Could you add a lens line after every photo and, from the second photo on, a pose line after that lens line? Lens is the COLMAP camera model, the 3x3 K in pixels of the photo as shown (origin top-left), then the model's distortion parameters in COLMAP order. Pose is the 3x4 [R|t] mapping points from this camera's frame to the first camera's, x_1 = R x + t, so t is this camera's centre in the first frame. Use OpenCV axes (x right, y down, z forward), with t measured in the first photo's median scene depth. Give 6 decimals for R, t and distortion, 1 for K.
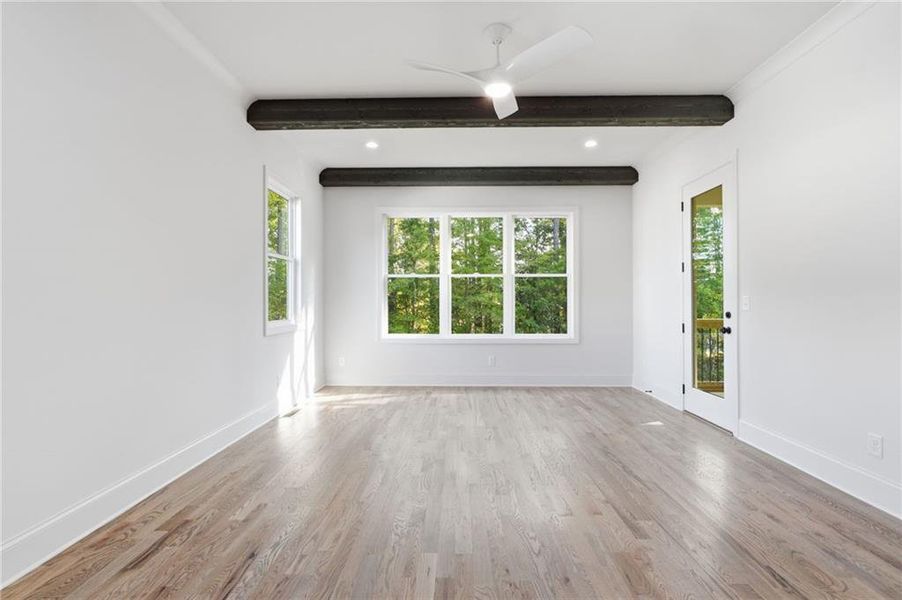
lens RADIAL K [[394.3, 0, 450.7], [0, 394.3, 297.5], [0, 0, 1]] dist [-0.001927, 0.000347]
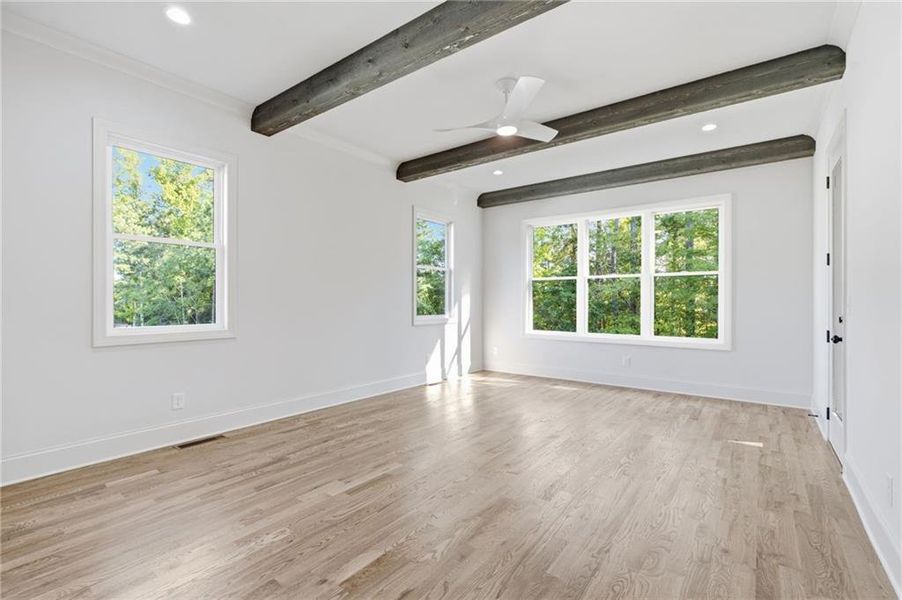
lens RADIAL K [[394.3, 0, 472.5], [0, 394.3, 297.1], [0, 0, 1]] dist [-0.001927, 0.000347]
pose [[0.829405, -0.003577, -0.558637, 0.447626], [0.002004, 0.999992, -0.003427, 0.000359], [0.558644, 0.001723, 0.829405, -0.053178]]
